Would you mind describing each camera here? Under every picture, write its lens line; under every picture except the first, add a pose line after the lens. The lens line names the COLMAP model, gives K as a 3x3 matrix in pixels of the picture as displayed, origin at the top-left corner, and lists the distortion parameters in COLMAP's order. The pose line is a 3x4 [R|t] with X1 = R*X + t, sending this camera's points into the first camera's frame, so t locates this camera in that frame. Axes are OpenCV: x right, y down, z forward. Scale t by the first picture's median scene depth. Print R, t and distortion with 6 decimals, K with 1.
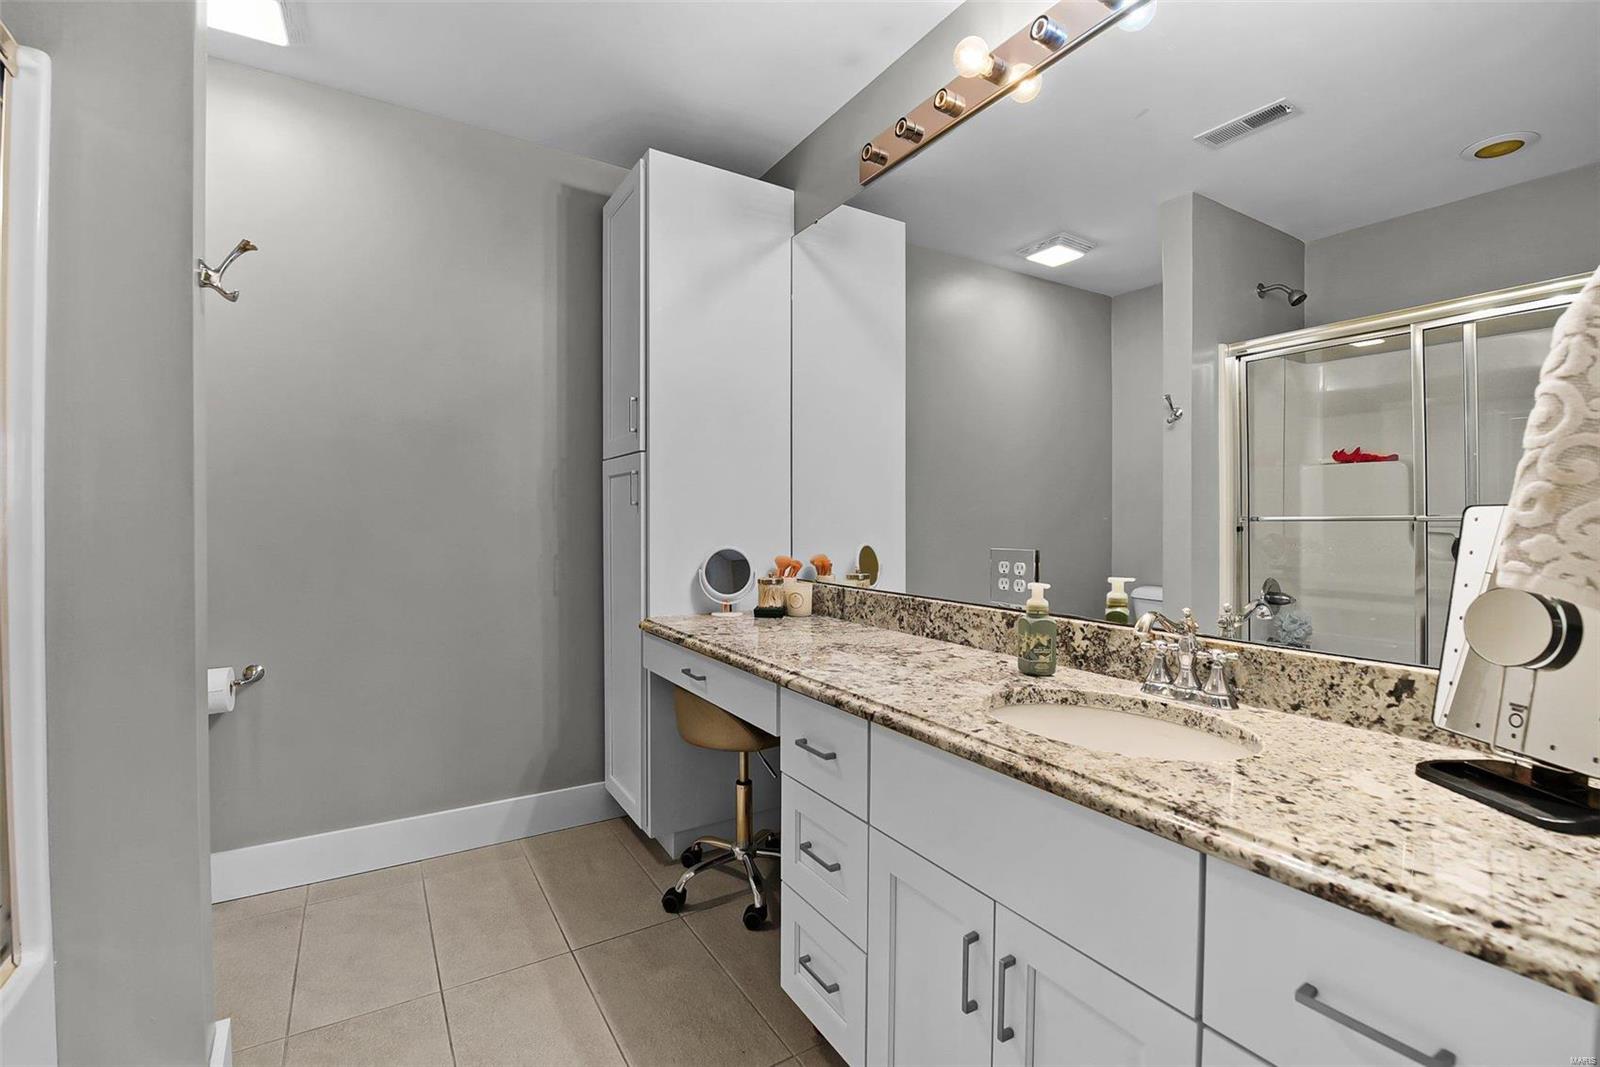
lens RADIAL K [[692.8, 0, 794.7], [0, 692.8, 523.6], [0, 0, 1]] dist [-0.004896, -0.007494]
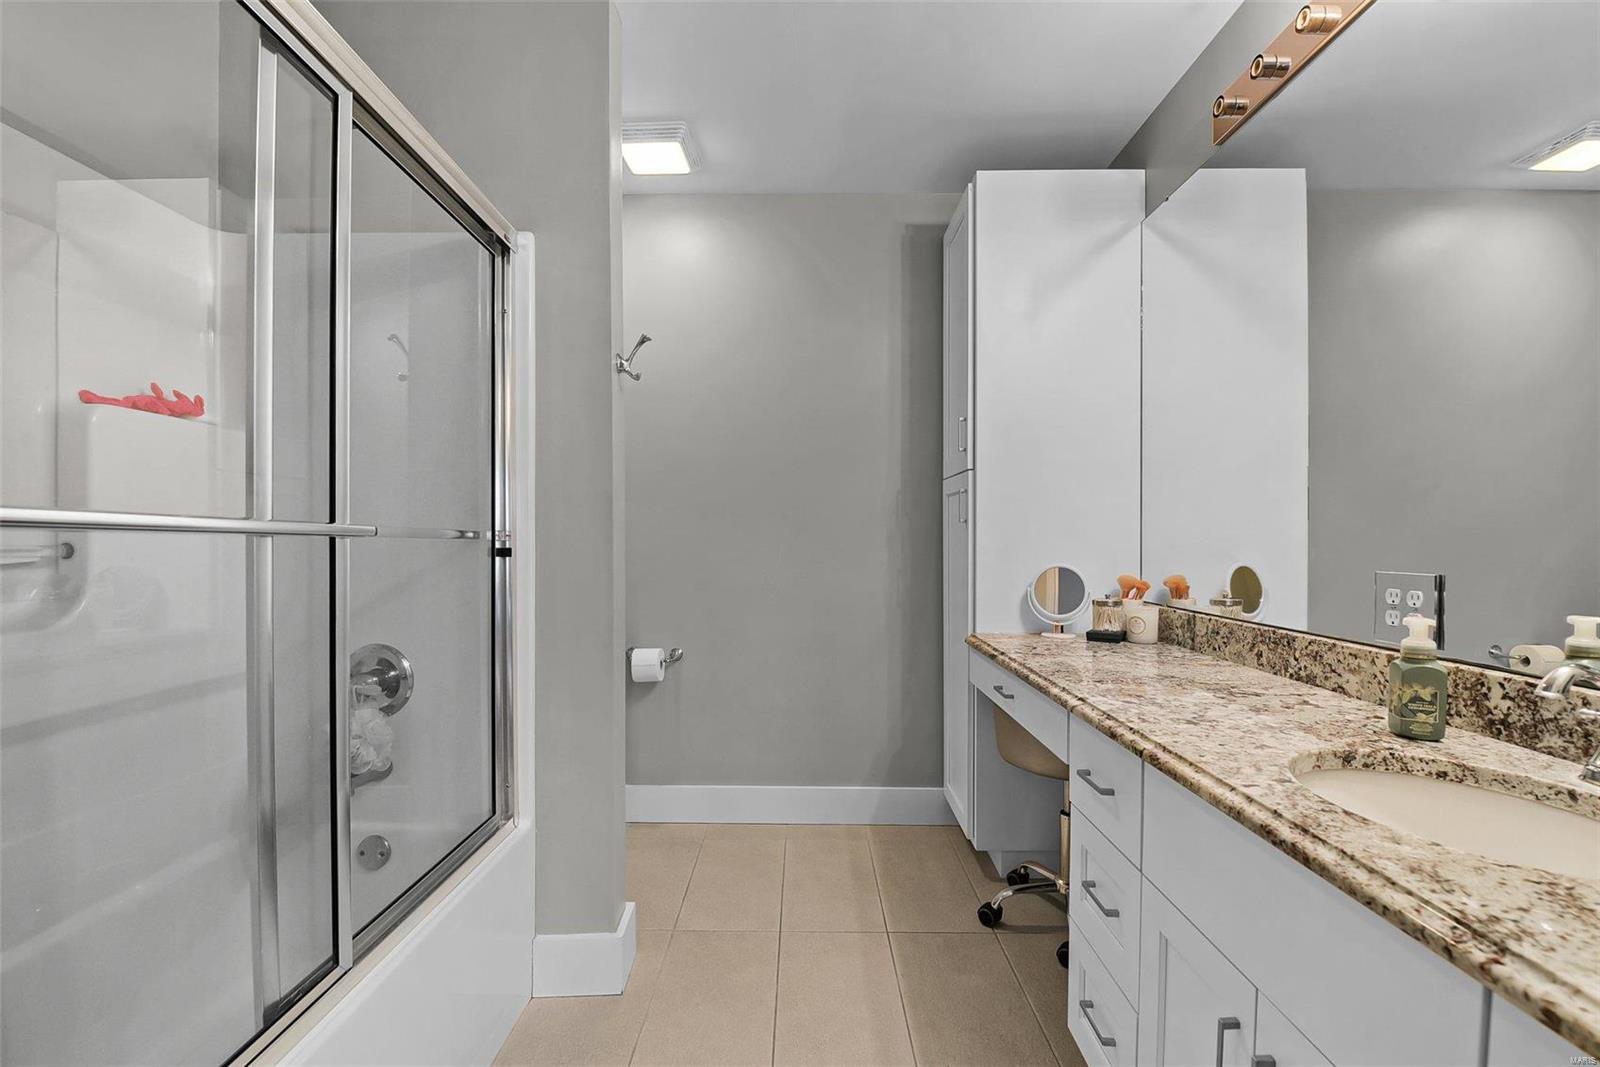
lens RADIAL K [[692.8, 0, 788.3], [0, 692.8, 540.1], [0, 0, 1]] dist [-0.004896, -0.007494]
pose [[0.843436, -0.002630, -0.537224, 0.124786], [0.002478, 0.999996, -0.001005, -0.000337], [0.537225, -0.000484, 0.843439, -0.005966]]
